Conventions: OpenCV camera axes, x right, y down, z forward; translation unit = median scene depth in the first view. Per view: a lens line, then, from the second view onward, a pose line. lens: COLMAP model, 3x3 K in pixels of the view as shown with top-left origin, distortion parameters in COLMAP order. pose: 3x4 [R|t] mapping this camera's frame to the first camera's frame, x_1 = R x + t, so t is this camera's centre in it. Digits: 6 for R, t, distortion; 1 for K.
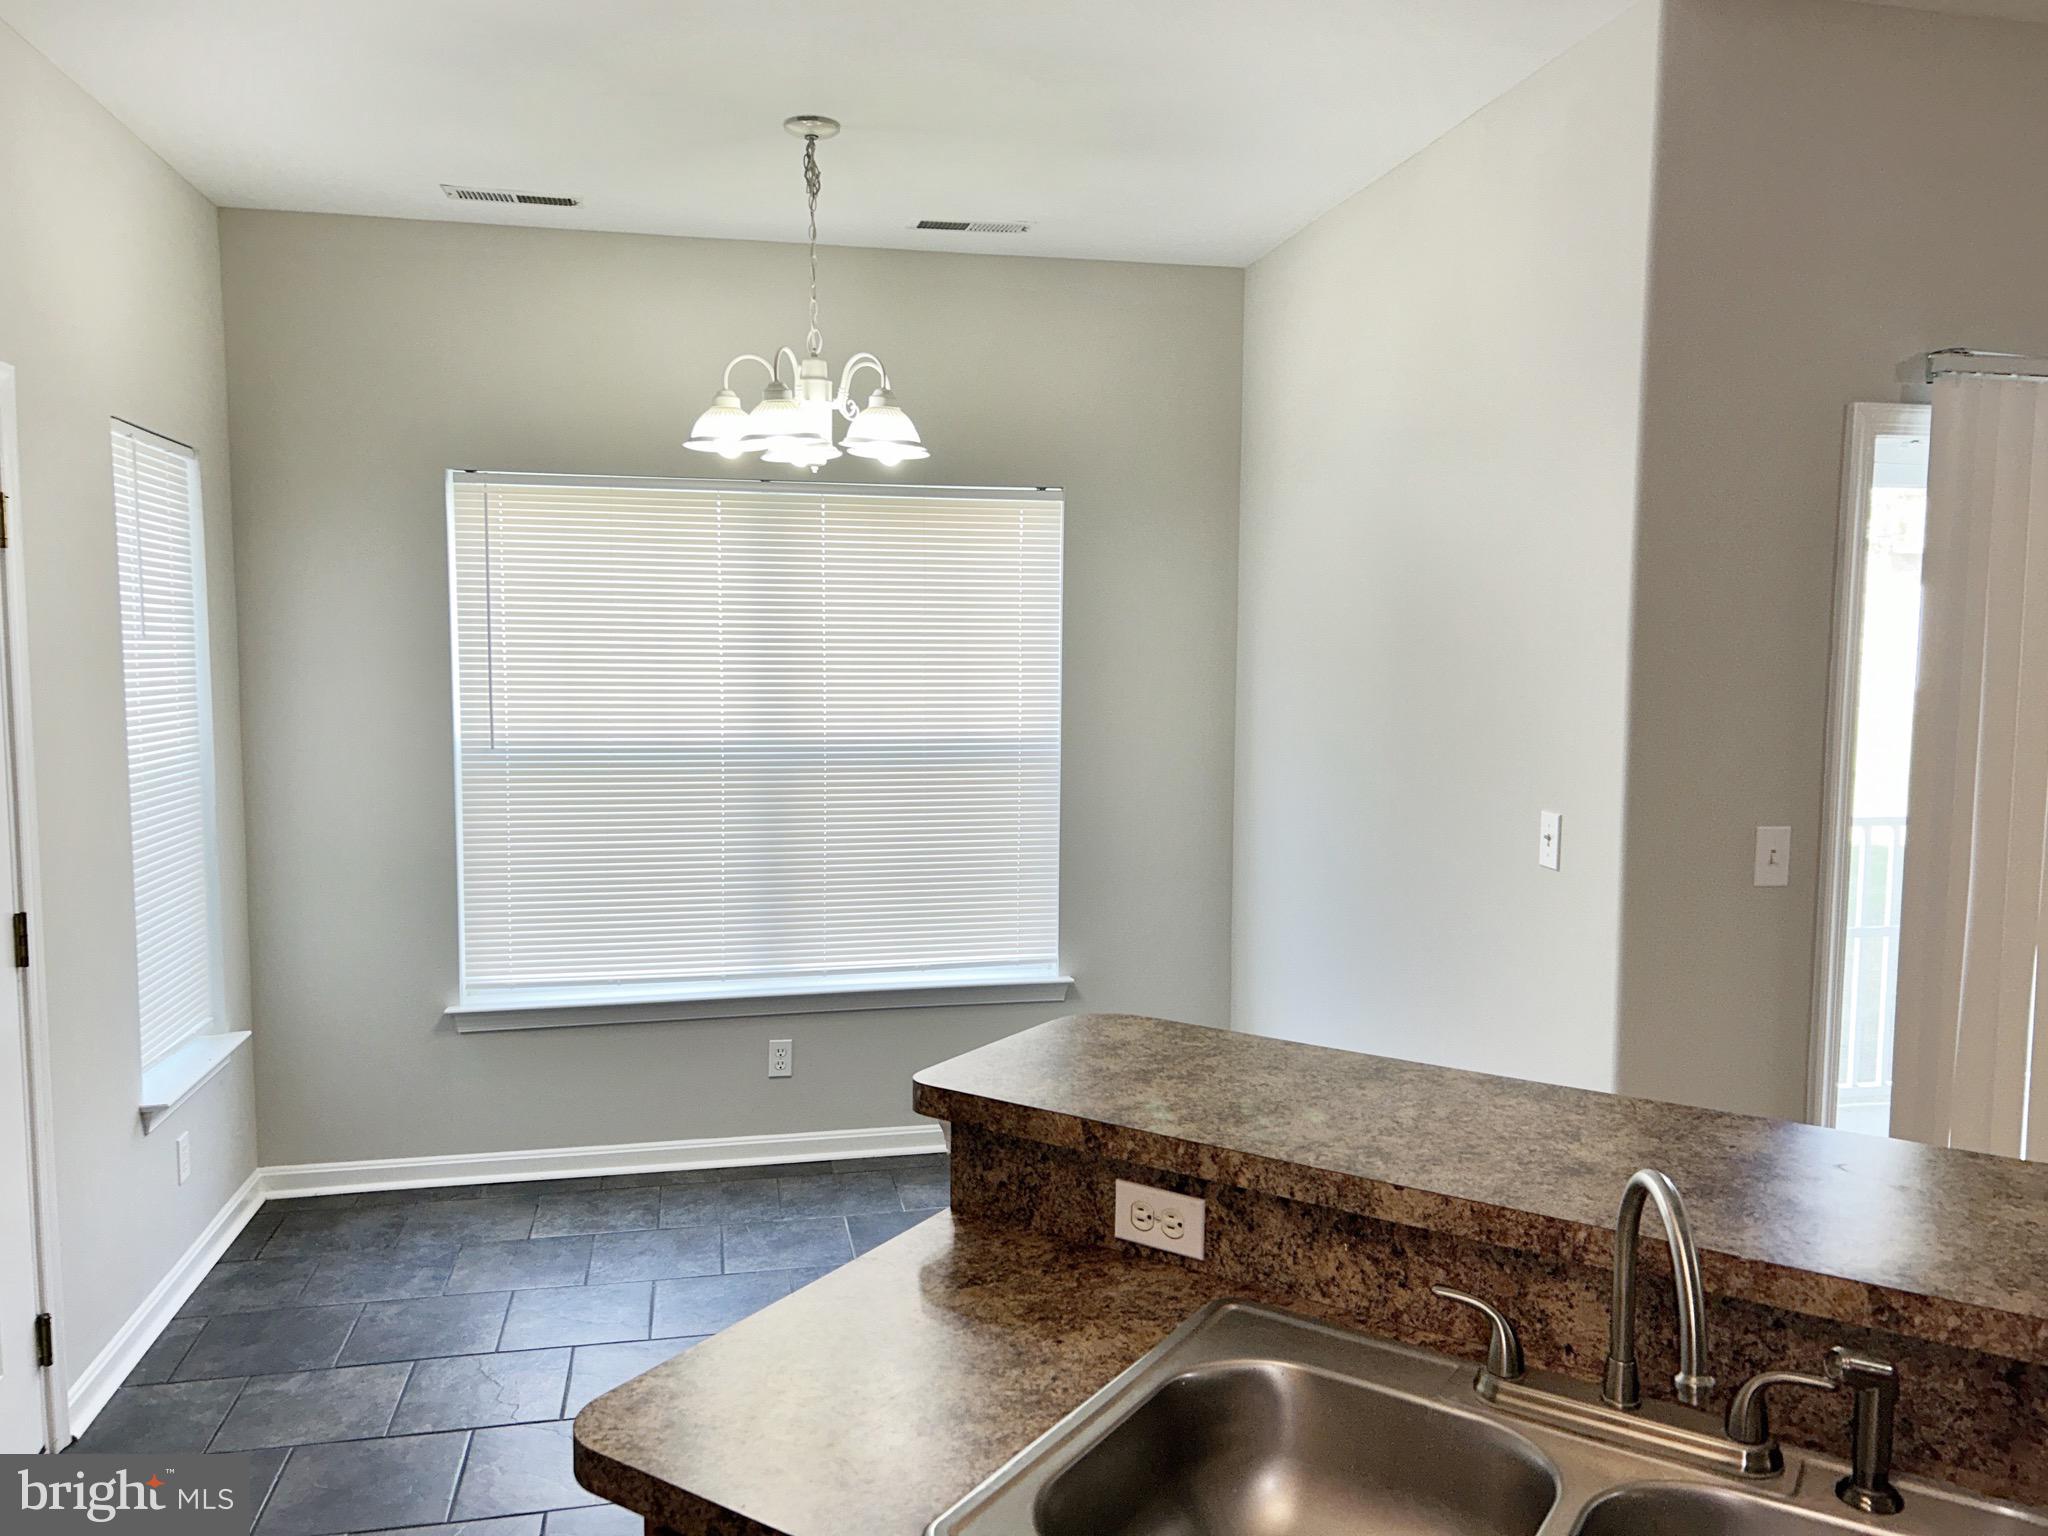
lens RADIAL K [[1561.6, 0, 1024.0], [0, 1561.6, 768.0], [0, 0, 1]] dist [0.043429, -0.000102]
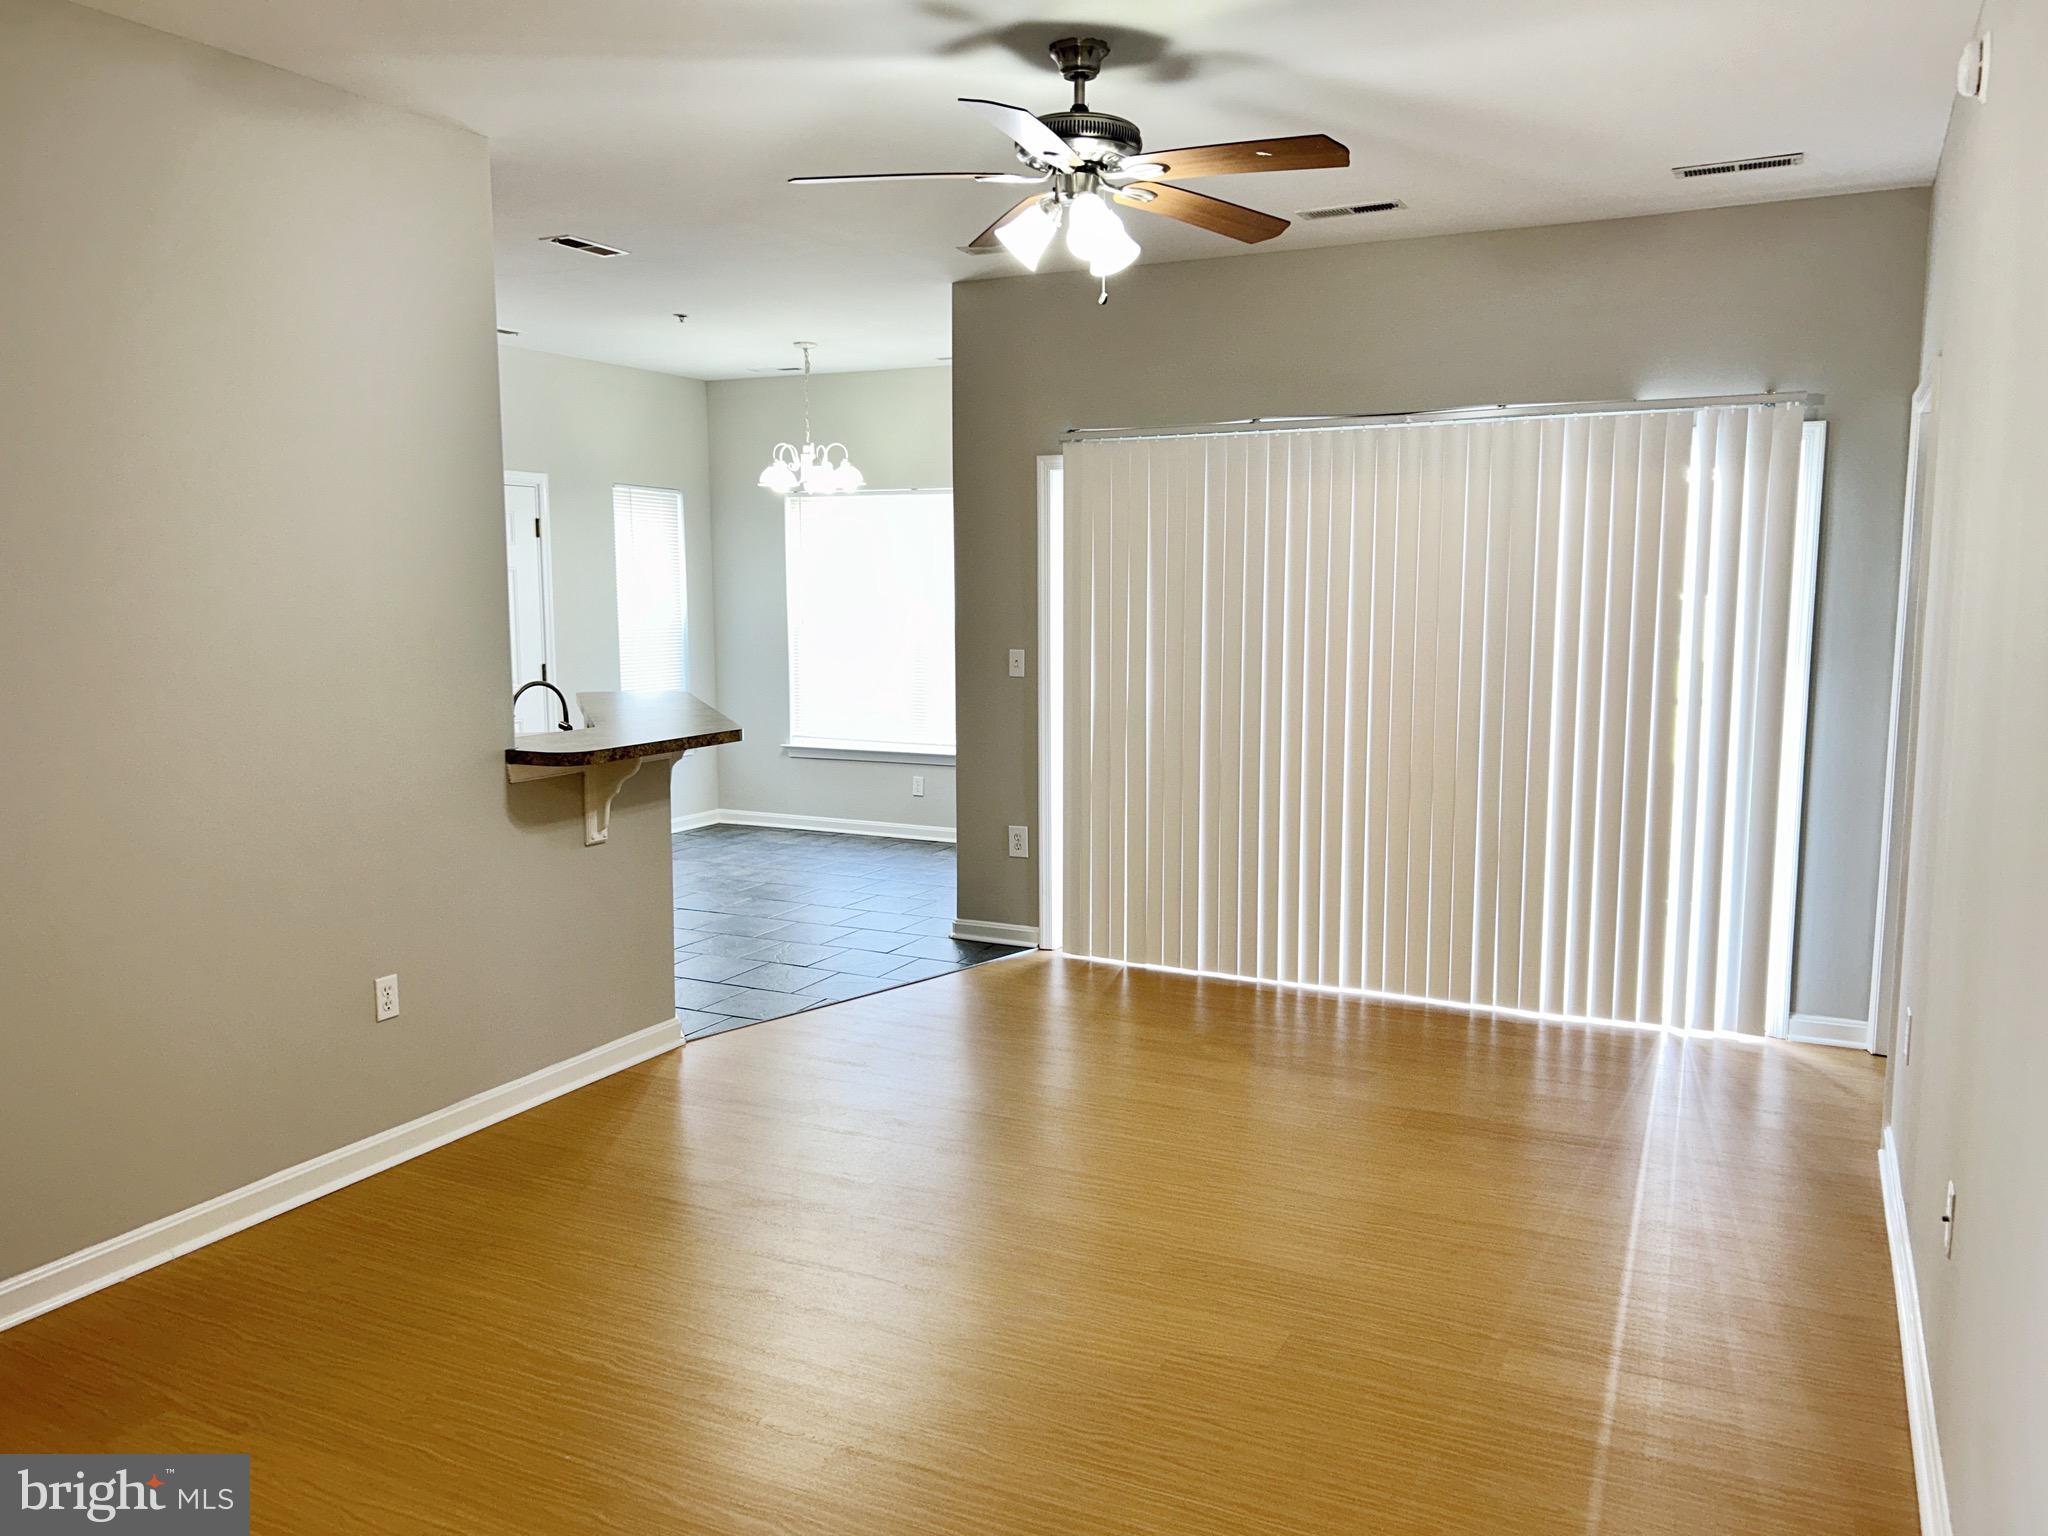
lens RADIAL K [[1561.6, 0, 1024.0], [0, 1561.6, 768.0], [0, 0, 1]] dist [0.043429, -0.000102]
pose [[0.782073, 0.070175, -0.619223, 1.587072], [-0.047994, 0.997471, 0.052425, 0.075283], [0.621336, -0.011282, 0.783463, -0.609034]]
